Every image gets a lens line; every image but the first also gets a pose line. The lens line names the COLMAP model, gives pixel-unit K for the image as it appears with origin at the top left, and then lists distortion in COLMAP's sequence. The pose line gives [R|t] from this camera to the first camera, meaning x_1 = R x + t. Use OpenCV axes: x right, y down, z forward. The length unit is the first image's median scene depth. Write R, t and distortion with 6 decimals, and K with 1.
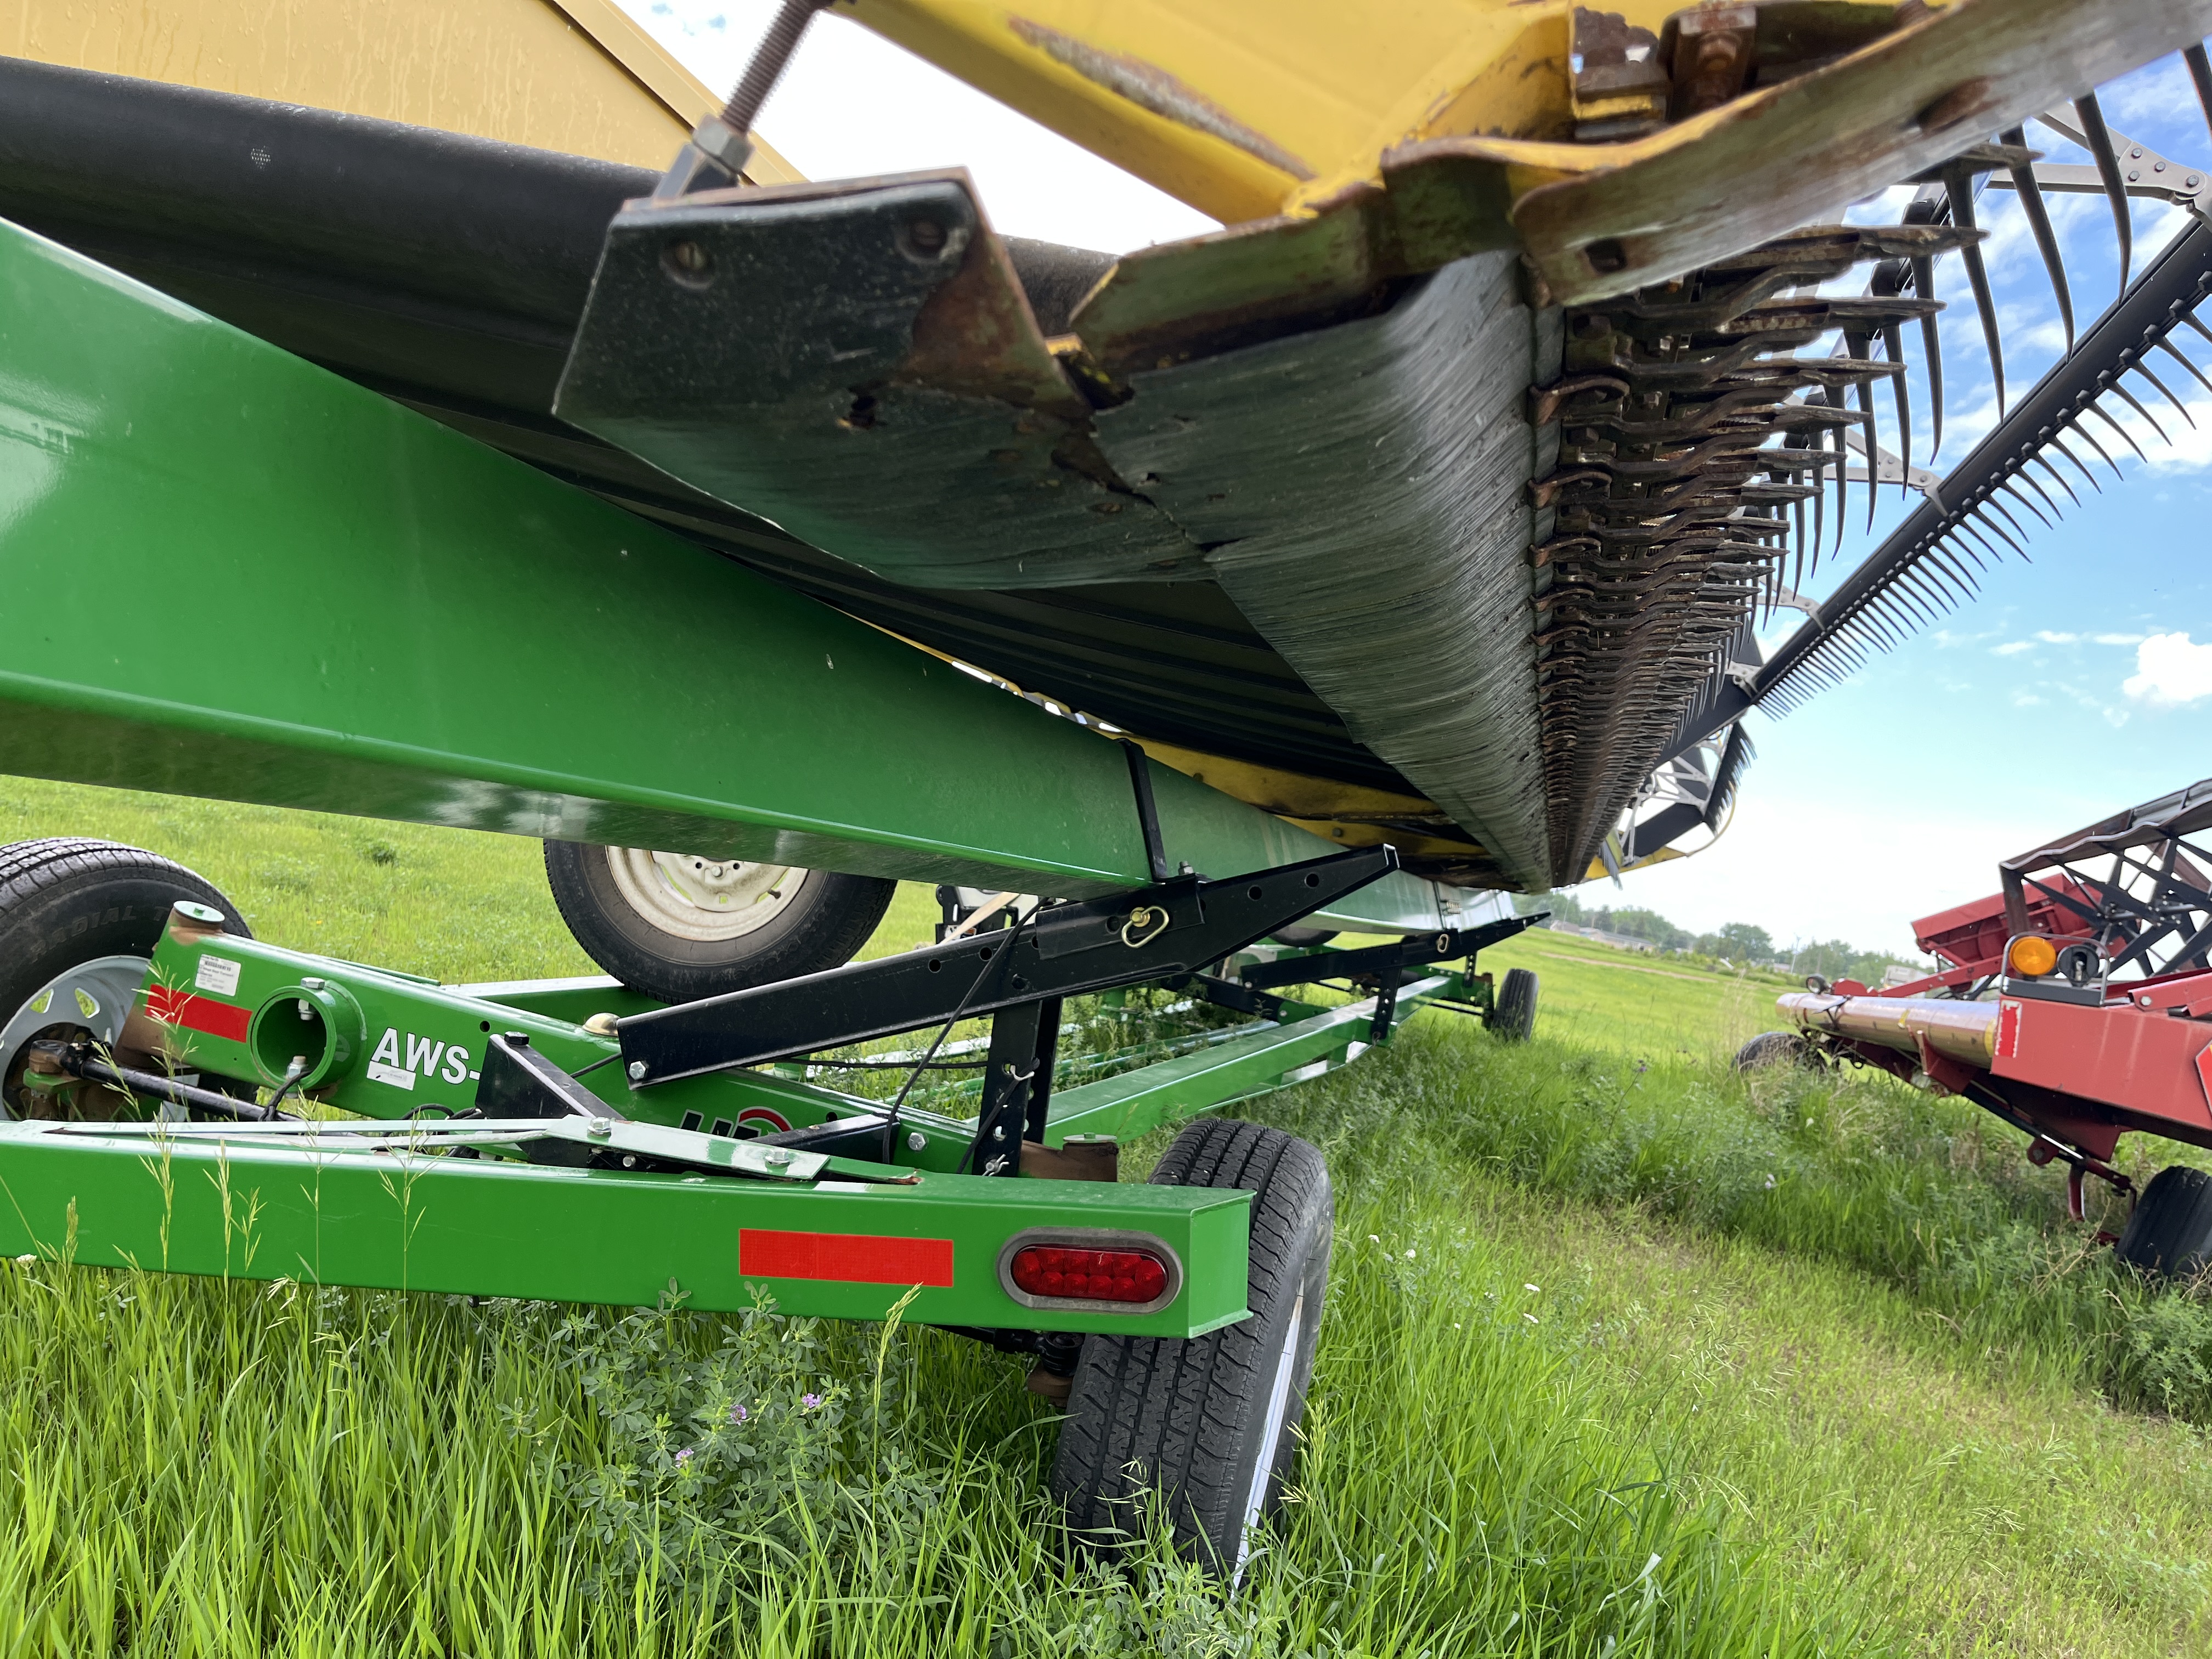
lens RADIAL K [[1666.0, 0, 1110.8], [0, 1666.0, 841.5], [0, 0, 1]] dist [0.069251, -0.091876]
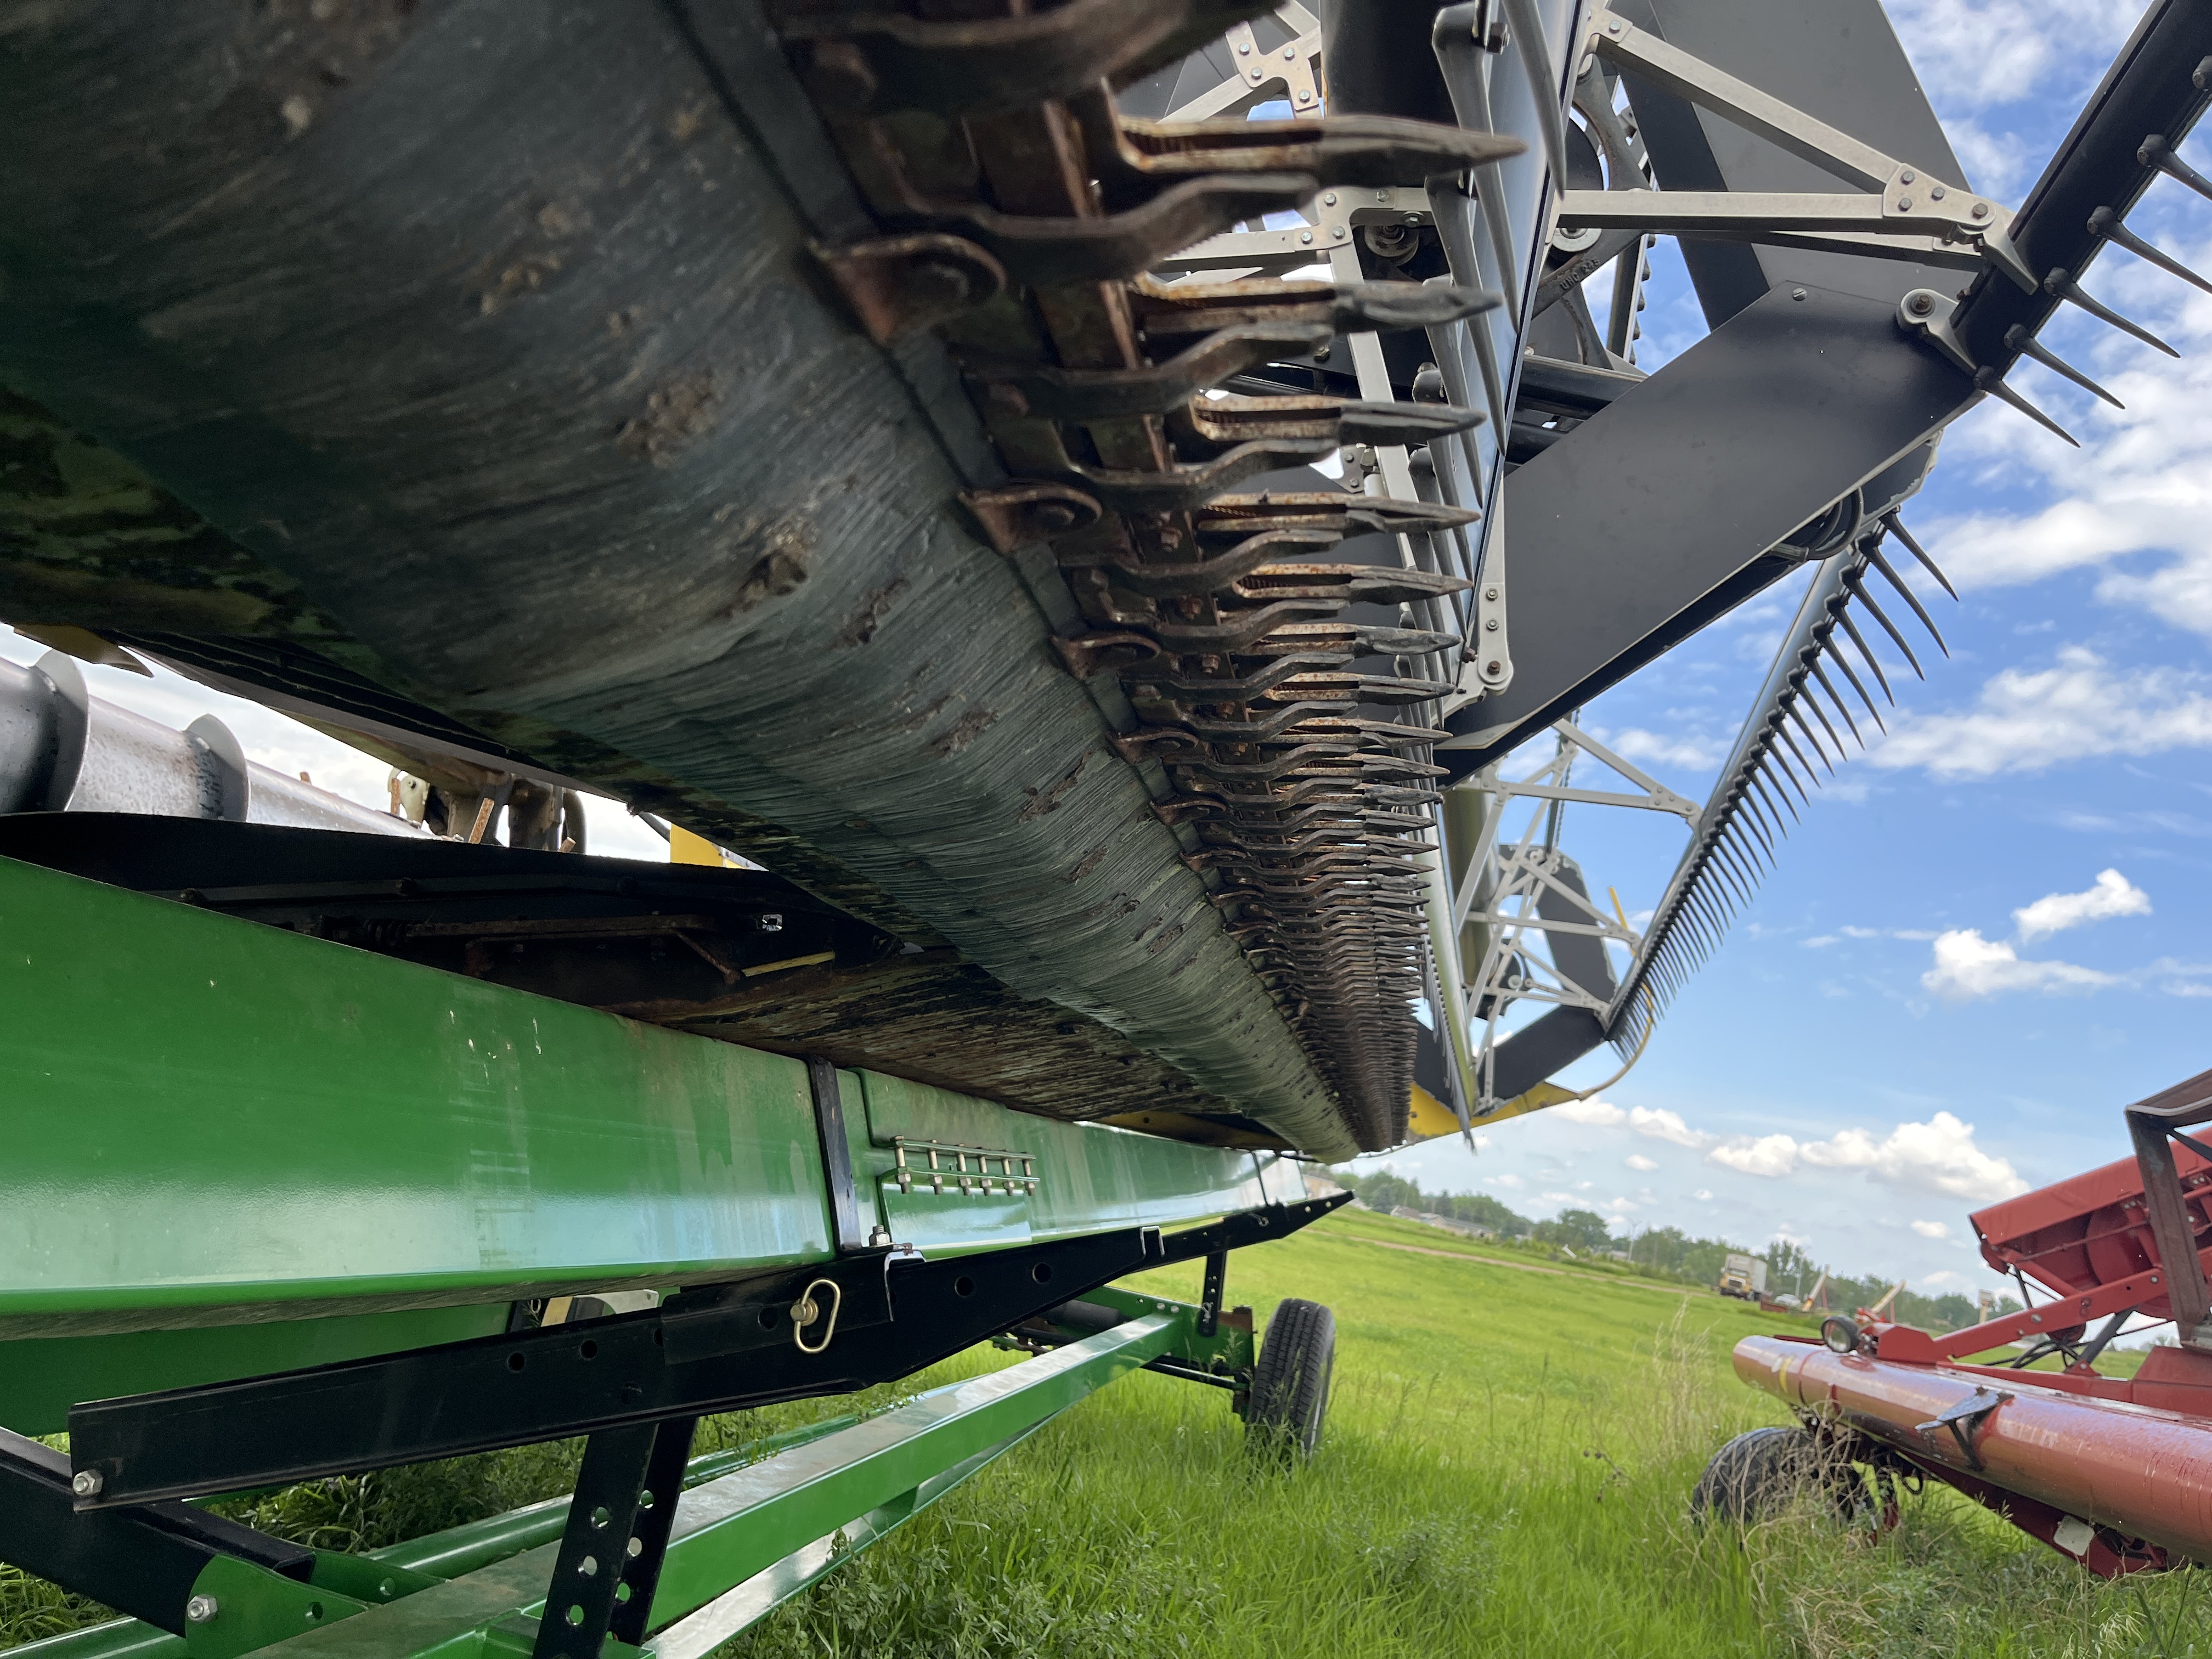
lens RADIAL K [[1666.0, 0, 1102.7], [0, 1666.0, 868.2], [0, 0, 1]] dist [0.069251, -0.091876]
pose [[0.996054, 0.019661, 0.086547, 0.120575], [-0.006400, 0.988527, -0.150906, 0.018305], [-0.088521, 0.149757, 0.984752, 0.413298]]
